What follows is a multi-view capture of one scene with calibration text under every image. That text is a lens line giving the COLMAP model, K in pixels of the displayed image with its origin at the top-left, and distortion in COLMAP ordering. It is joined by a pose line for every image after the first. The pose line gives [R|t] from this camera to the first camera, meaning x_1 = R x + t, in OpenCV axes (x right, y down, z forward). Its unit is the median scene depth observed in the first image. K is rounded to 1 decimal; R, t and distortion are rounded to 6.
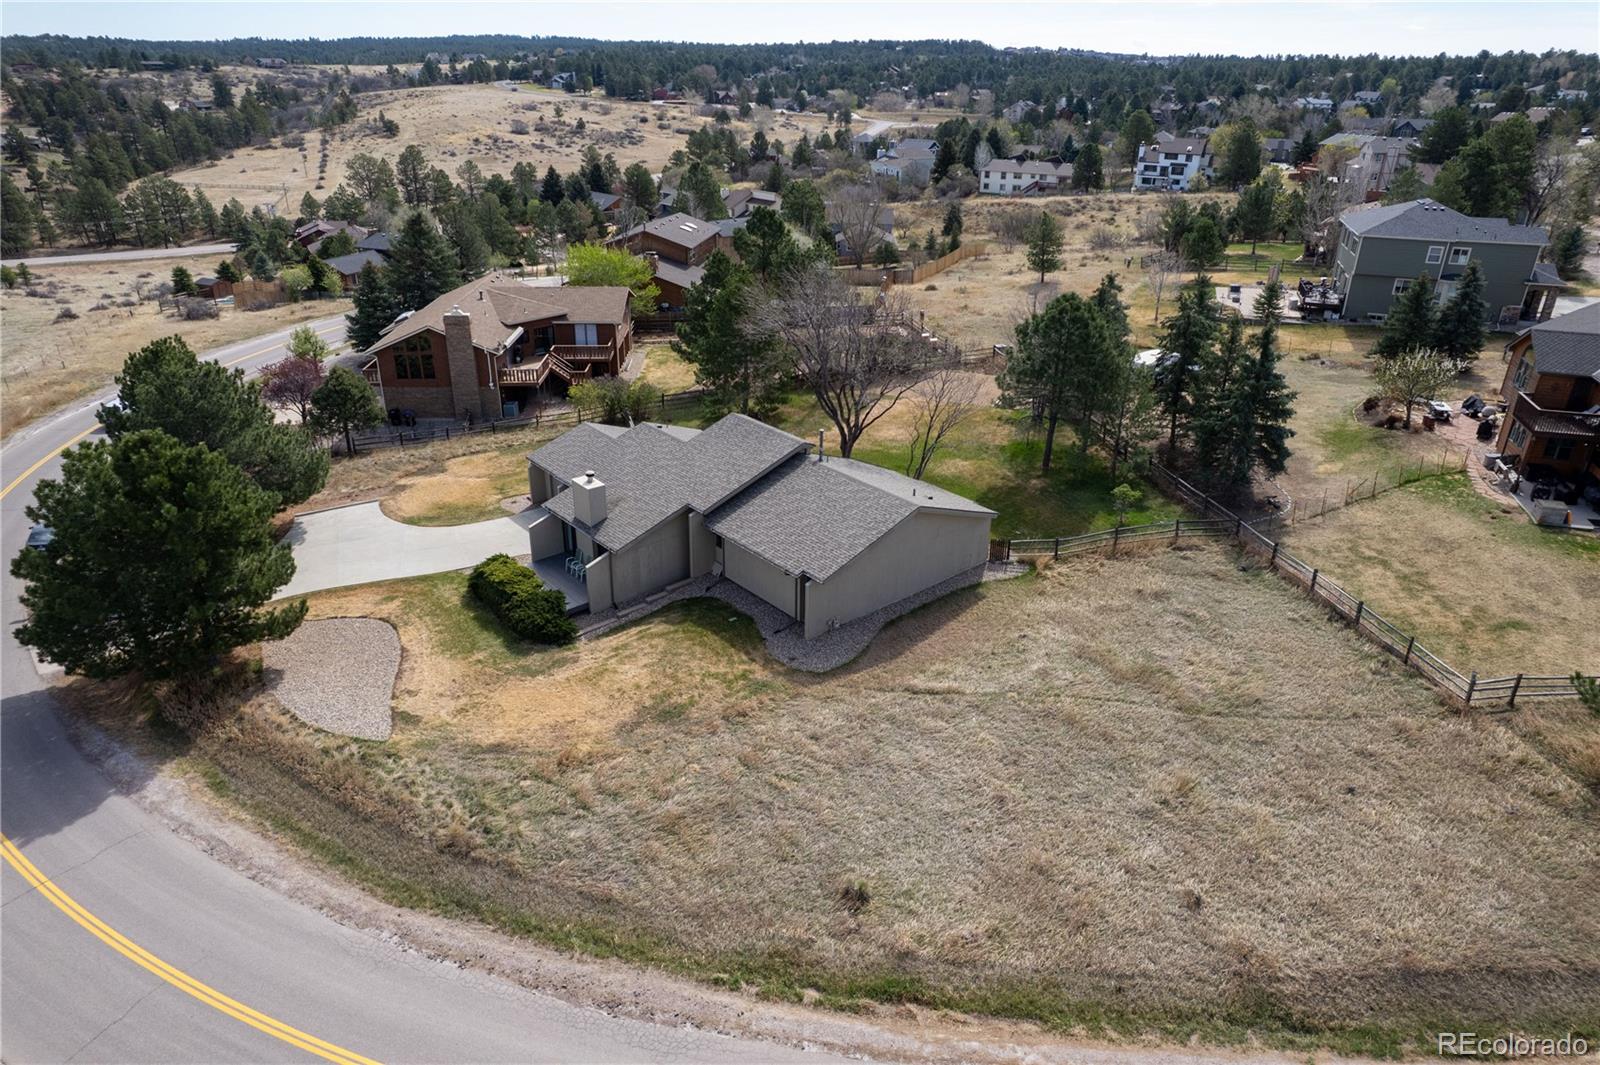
lens RADIAL K [[1025.1, 0, 796.0], [0, 1025.1, 531.8], [0, 0, 1]] dist [-0.076168, 0.069793]
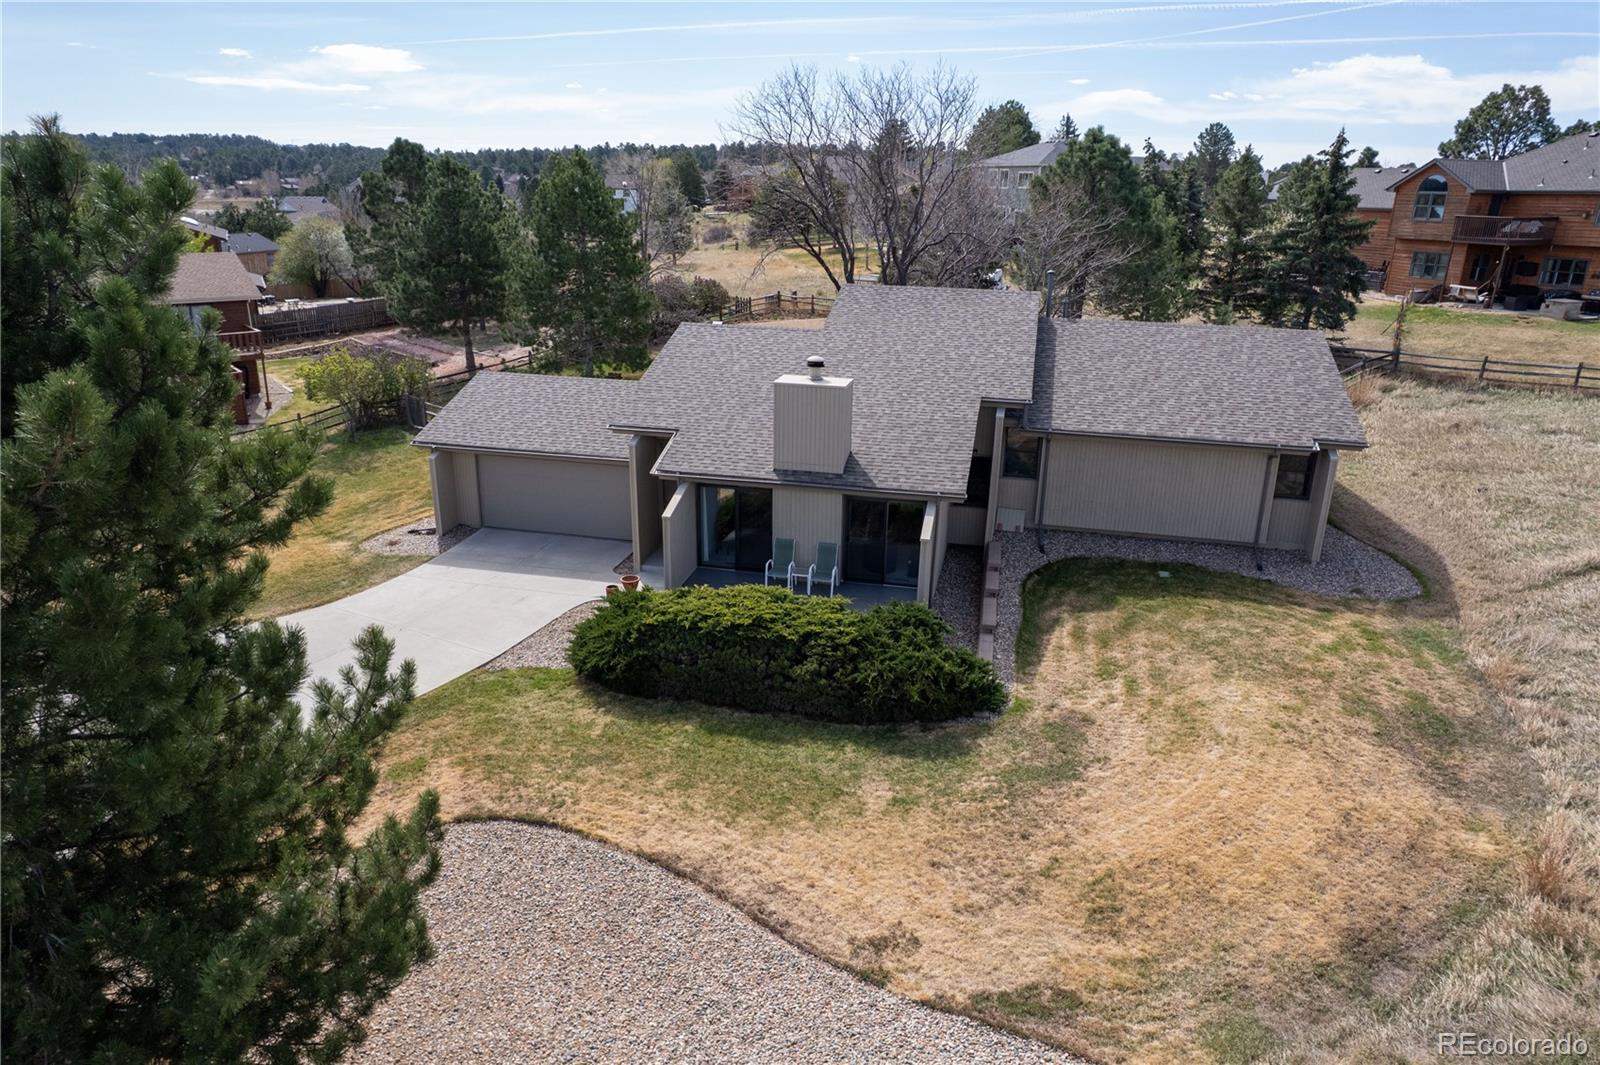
lens RADIAL K [[1025.1, 0, 797.4], [0, 1025.1, 537.5], [0, 0, 1]] dist [-0.076168, 0.069793]
pose [[0.800776, -0.198472, 0.565126, -0.392563], [0.245574, 0.969349, -0.007540, 0.018060], [-0.546308, 0.144818, 0.824970, 0.506506]]
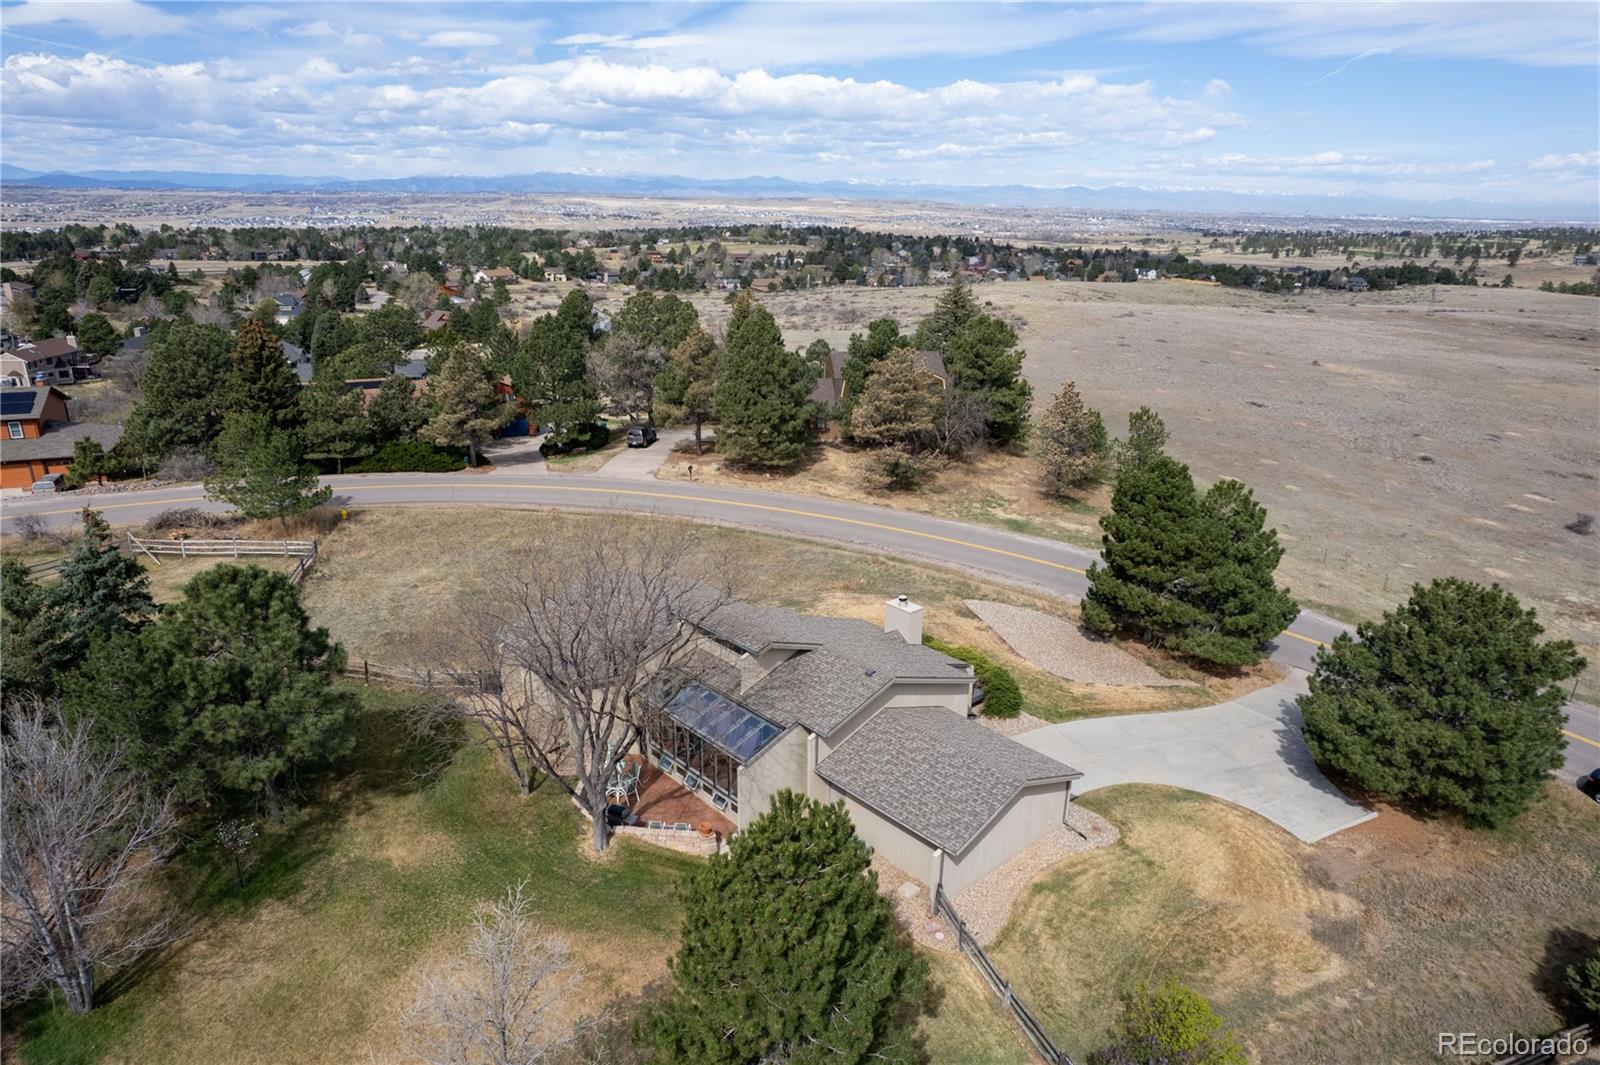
lens RADIAL K [[1025.1, 0, 798.7], [0, 1025.1, 537.1], [0, 0, 1]] dist [-0.076168, 0.069793]
pose [[-0.999179, -0.009572, -0.039354, -0.047320], [-0.033940, 0.728100, 0.684630, -0.636095], [0.022100, 0.685404, -0.727828, 1.361513]]
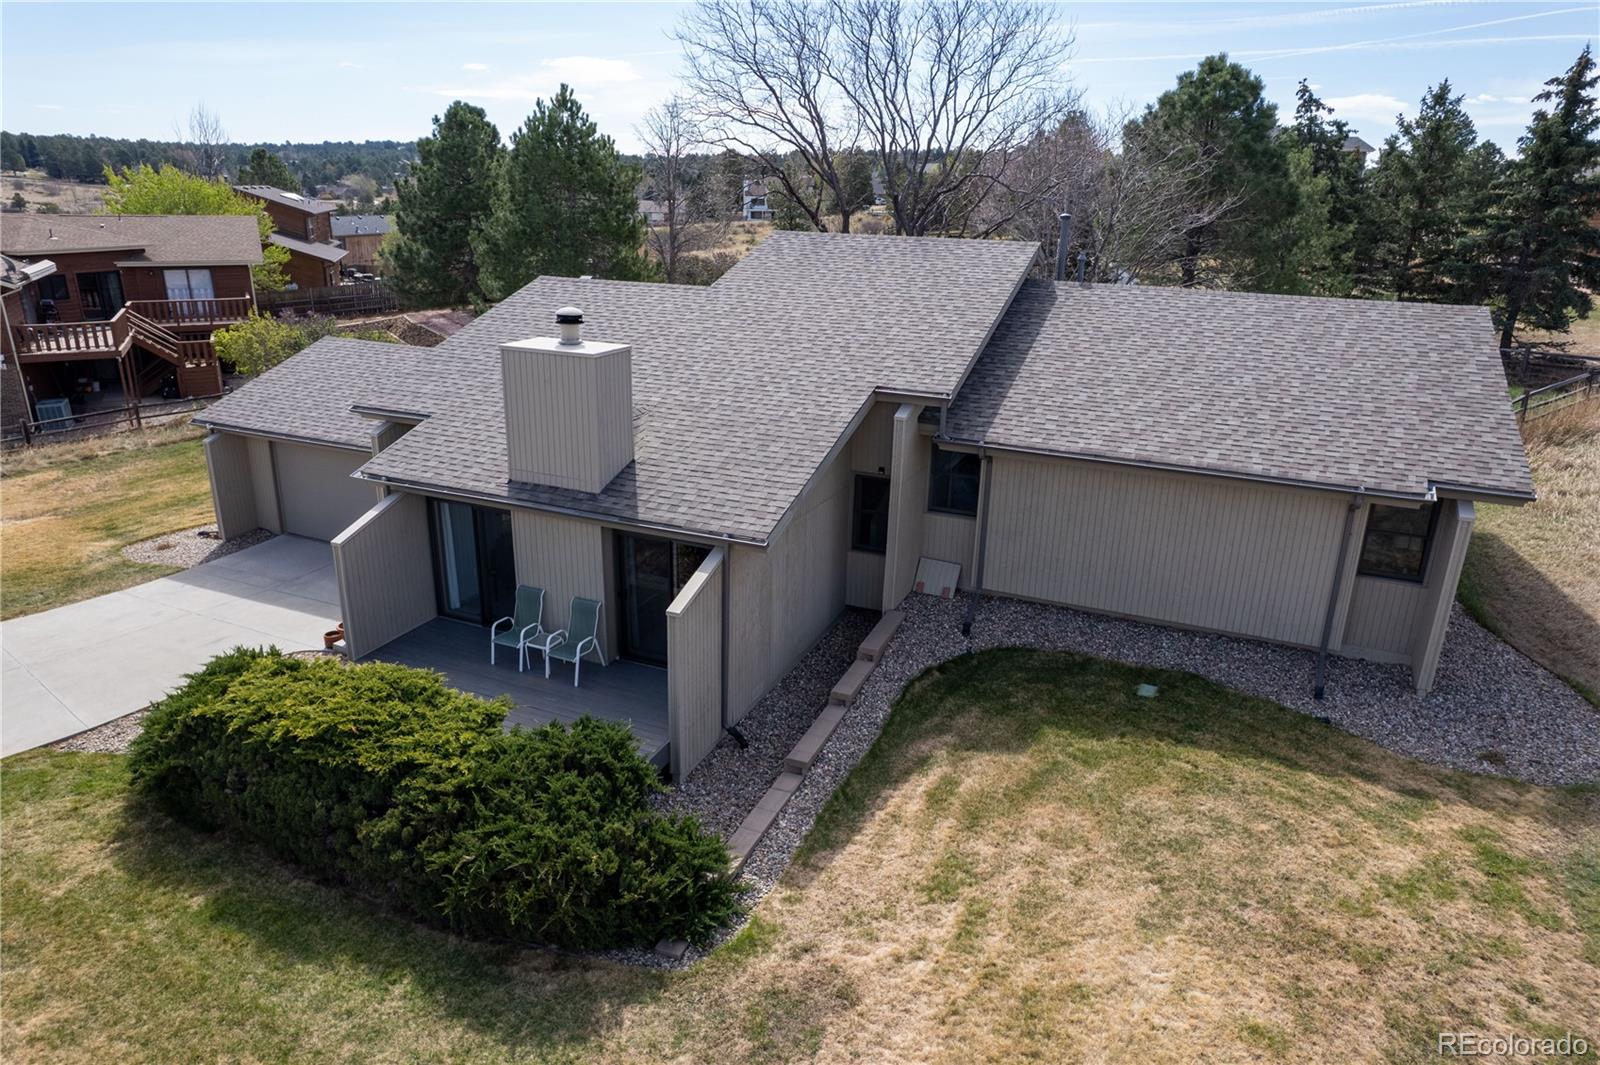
lens RADIAL K [[1025.1, 0, 796.3], [0, 1025.1, 537.3], [0, 0, 1]] dist [-0.076168, 0.069793]
pose [[0.899485, -0.137291, 0.414822, -0.220456], [0.174150, 0.983336, -0.052171, 0.026971], [-0.400747, 0.119168, 0.908406, 0.571189]]
